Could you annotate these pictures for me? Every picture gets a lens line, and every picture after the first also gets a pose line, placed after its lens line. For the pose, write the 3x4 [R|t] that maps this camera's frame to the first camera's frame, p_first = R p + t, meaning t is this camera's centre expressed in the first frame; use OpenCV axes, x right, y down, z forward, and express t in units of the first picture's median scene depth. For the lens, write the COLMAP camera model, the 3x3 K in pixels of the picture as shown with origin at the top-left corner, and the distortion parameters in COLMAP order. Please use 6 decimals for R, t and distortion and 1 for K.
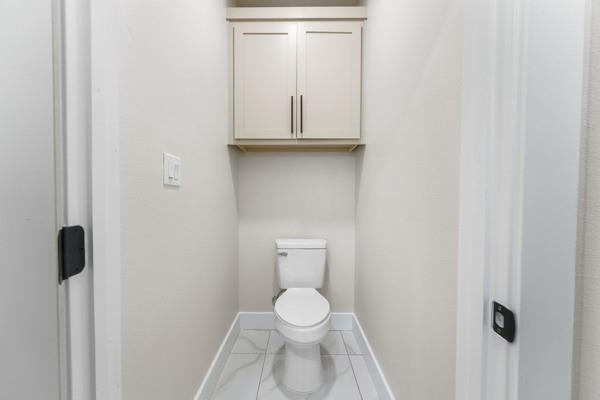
lens RADIAL K [[236.6, 0, 299.1], [0, 236.6, 198.9], [0, 0, 1]] dist [-0.014734, 0.000126]
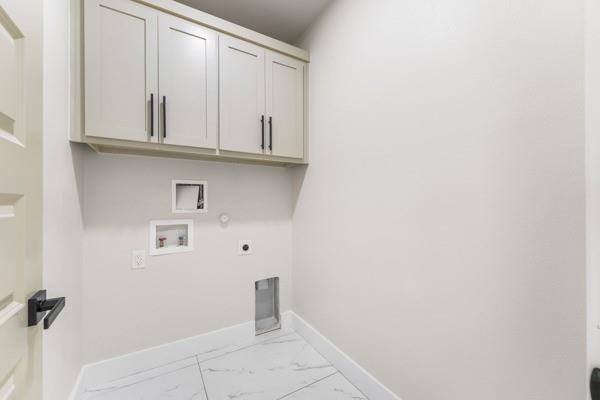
lens RADIAL K [[236.6, 0, 297.9], [0, 236.6, 201.3], [0, 0, 1]] dist [-0.014734, 0.000126]
pose [[0.854887, 0.001471, 0.518812, -0.378996], [0.019167, 0.999224, -0.034416, -0.001090], [-0.518460, 0.039366, 0.854195, 0.007883]]
